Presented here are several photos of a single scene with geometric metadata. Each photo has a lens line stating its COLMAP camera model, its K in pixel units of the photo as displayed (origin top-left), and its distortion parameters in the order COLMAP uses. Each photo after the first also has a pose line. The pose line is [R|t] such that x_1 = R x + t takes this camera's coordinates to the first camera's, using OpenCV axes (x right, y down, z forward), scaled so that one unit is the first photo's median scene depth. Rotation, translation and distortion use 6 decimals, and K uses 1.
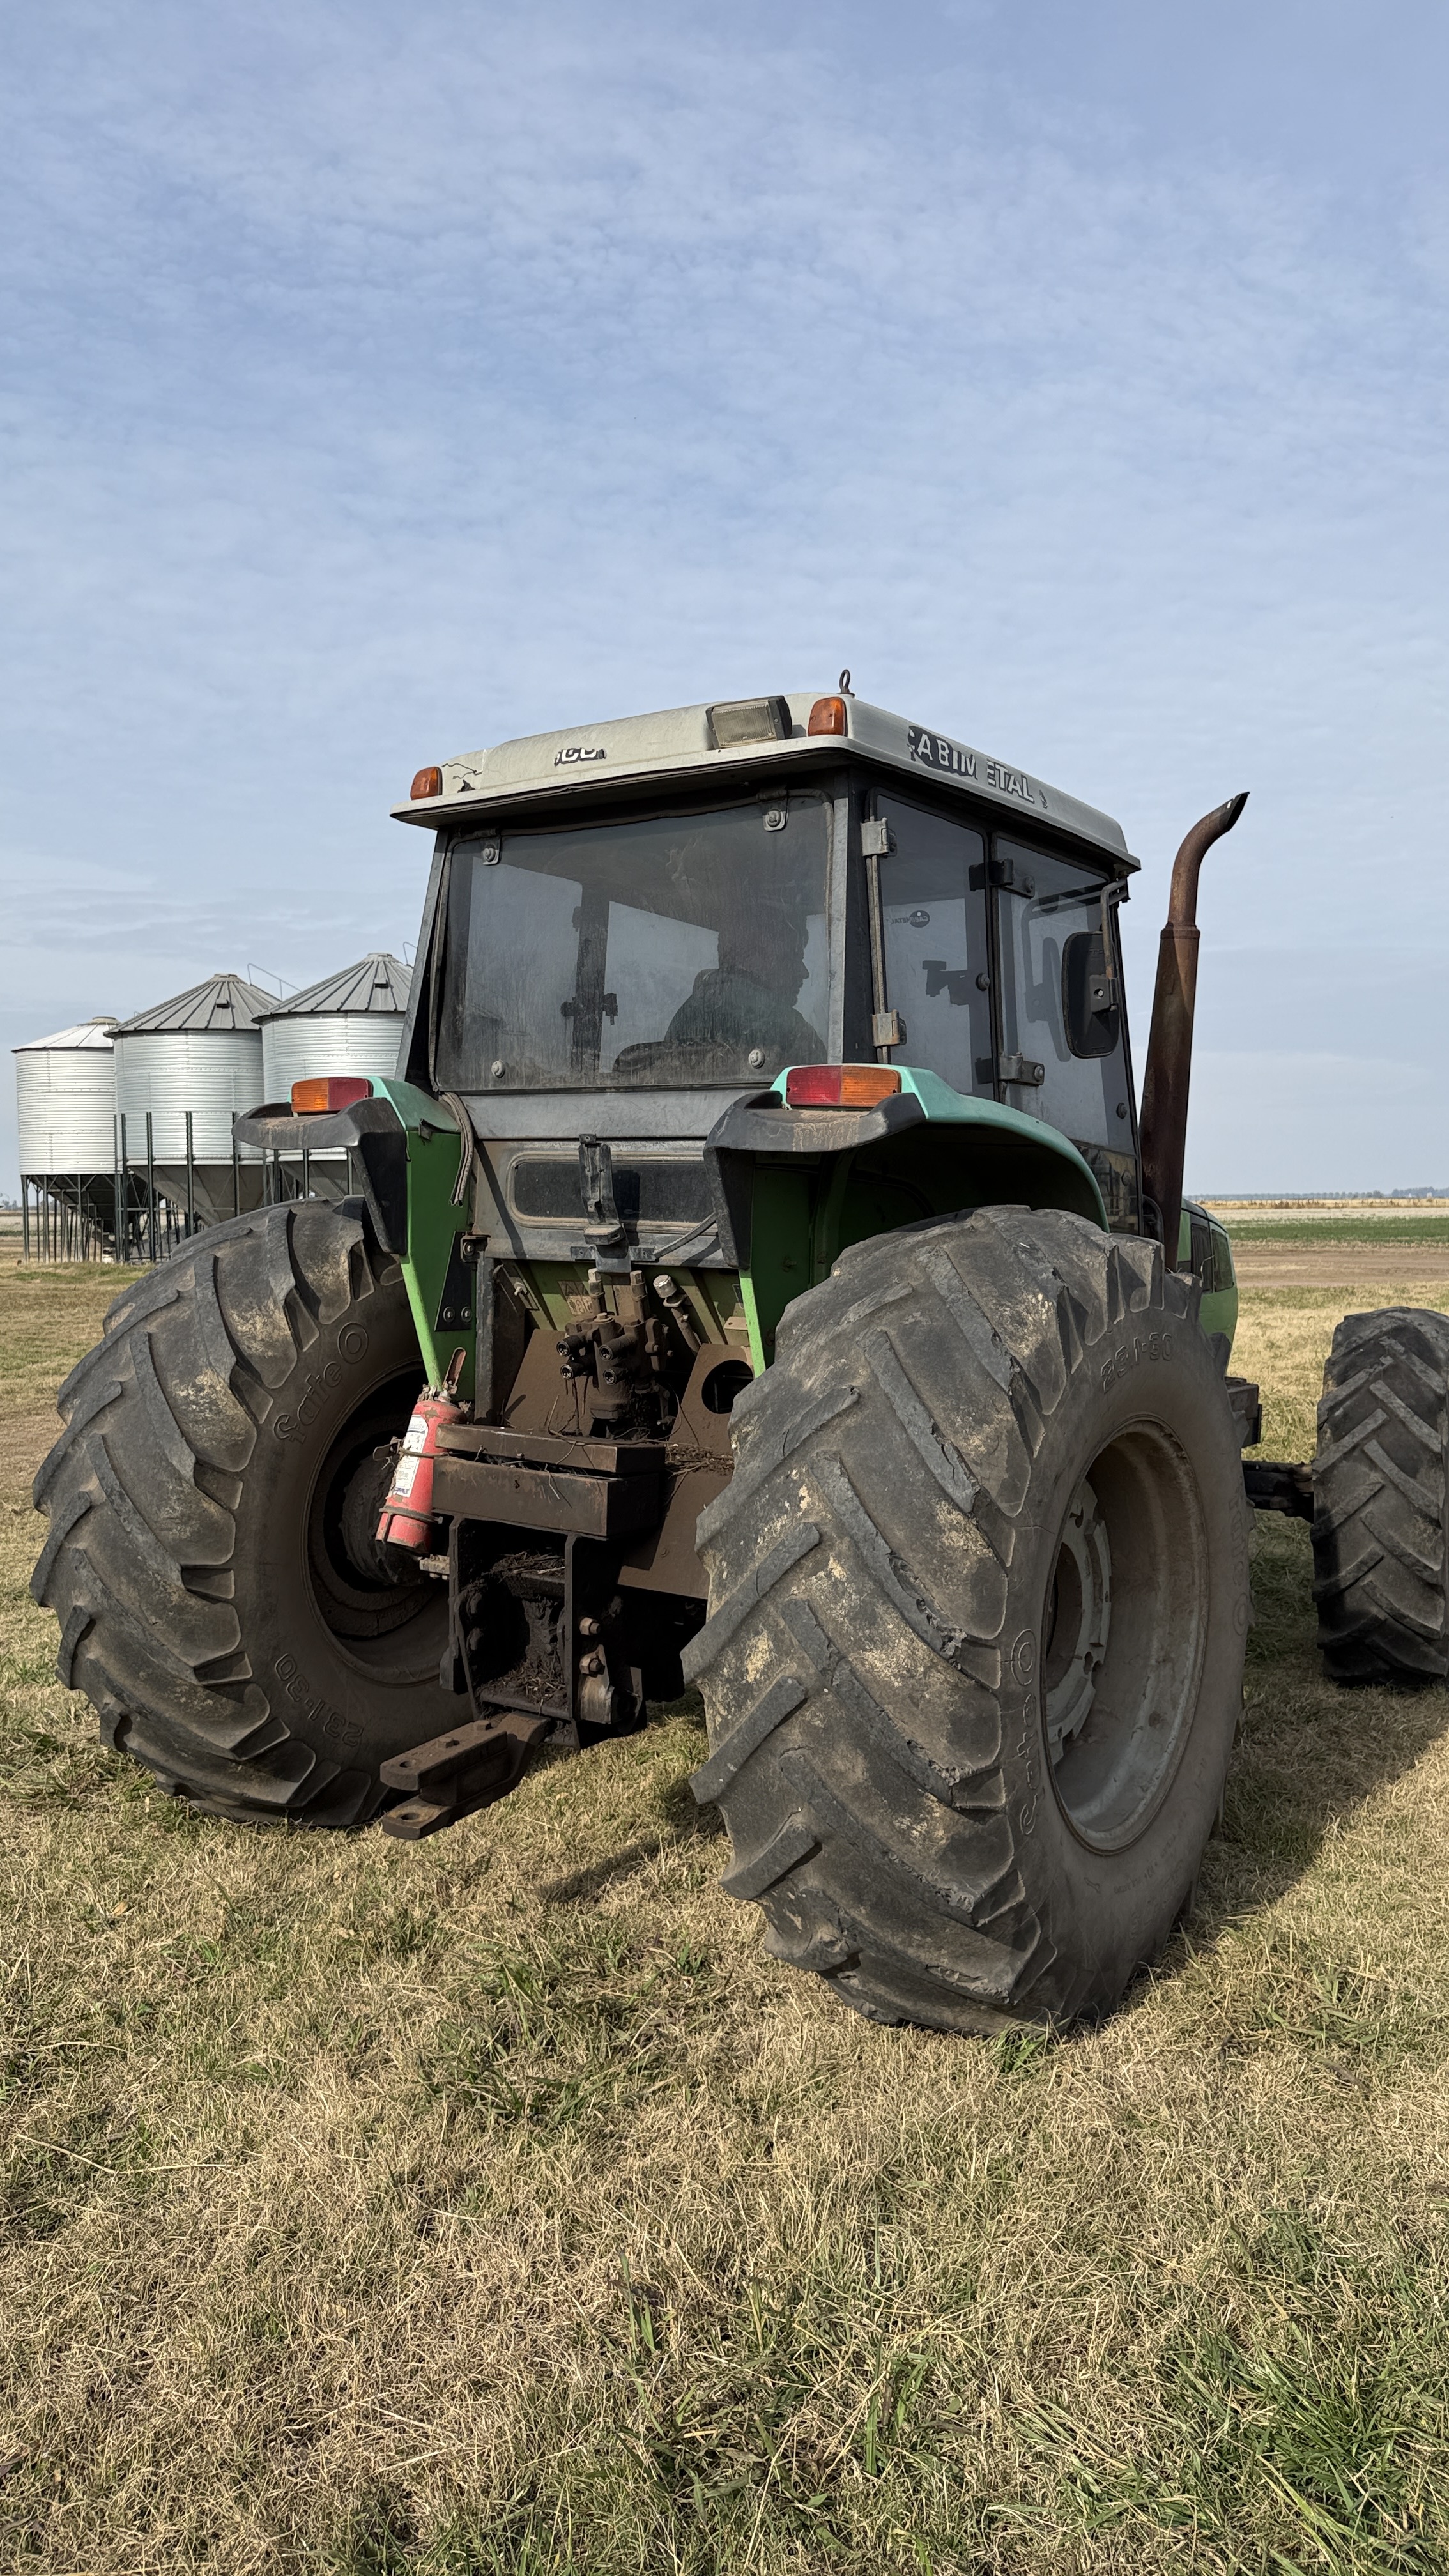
lens RADIAL K [[1821.7, 0, 724.5], [0, 1821.7, 1288.0], [0, 0, 1]] dist [0.072735, -0.095317]
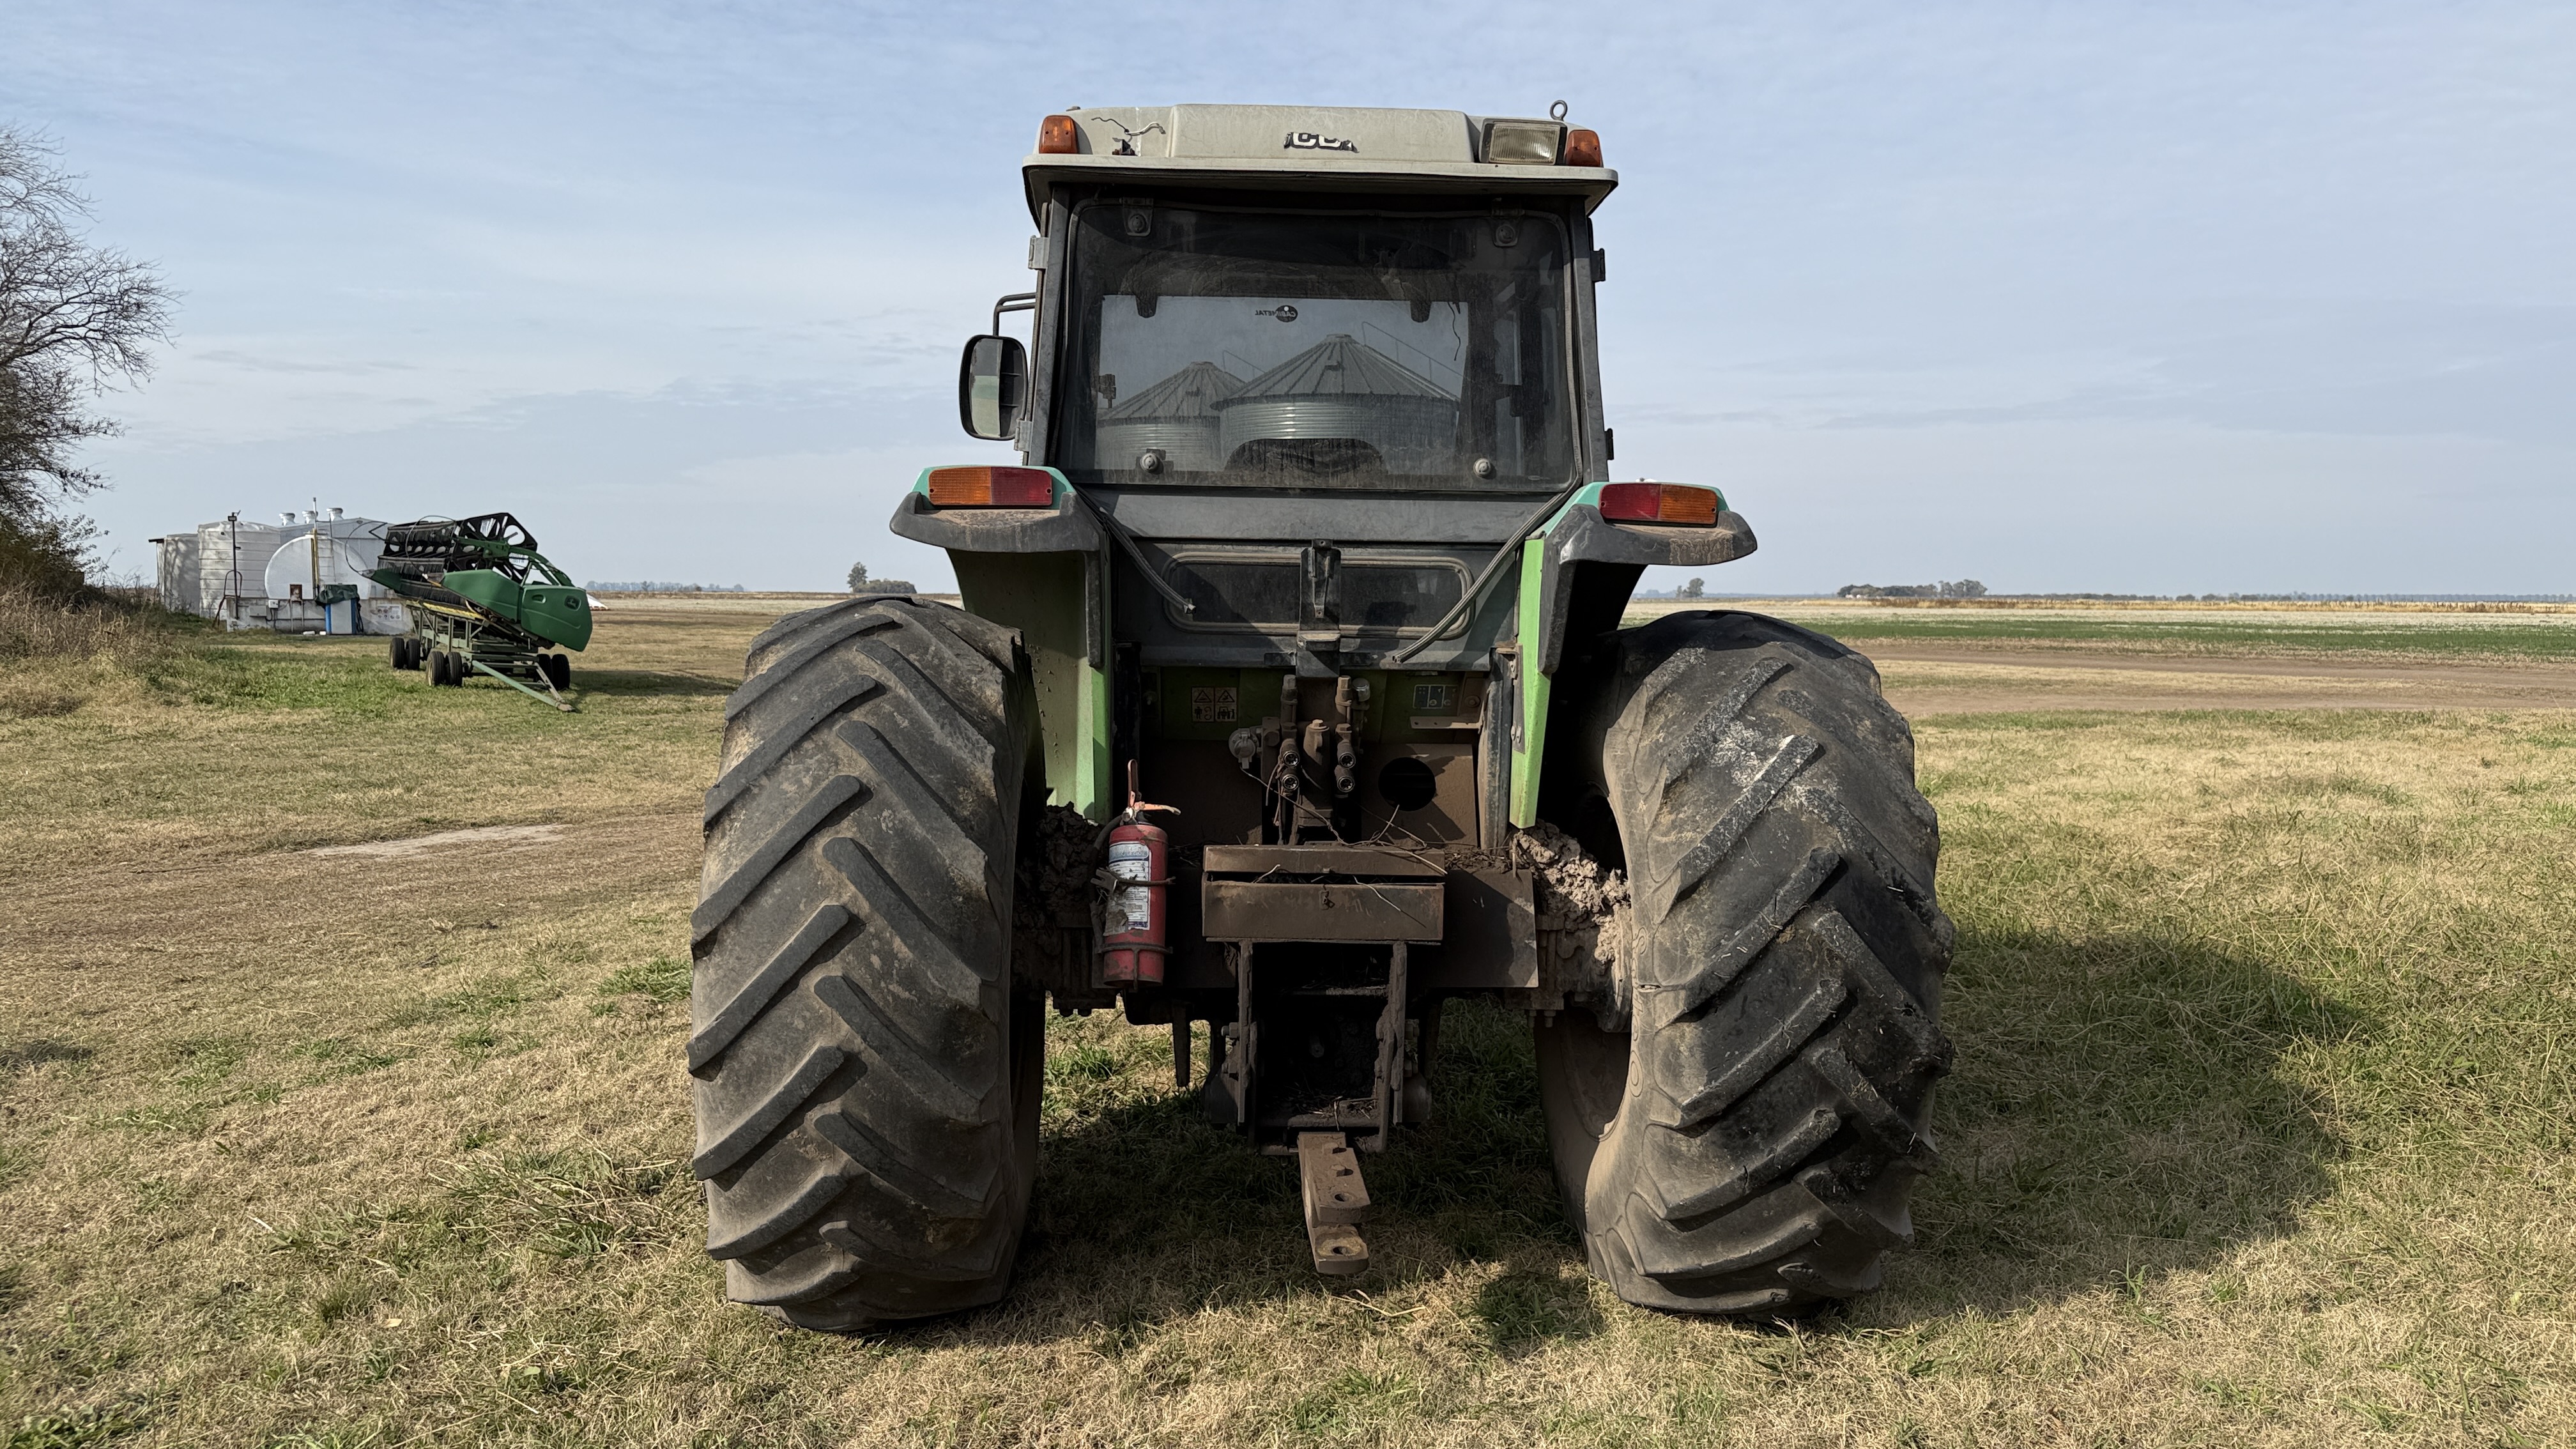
lens RADIAL K [[1805.0, 0, 1313.9], [0, 1805.0, 716.8], [0, 0, 1]] dist [0.169779, -0.237934]
pose [[0.790153, -0.057127, 0.610242, -0.650660], [0.028462, 0.997993, 0.056574, -0.042267], [-0.612249, -0.027333, 0.790193, 0.220936]]
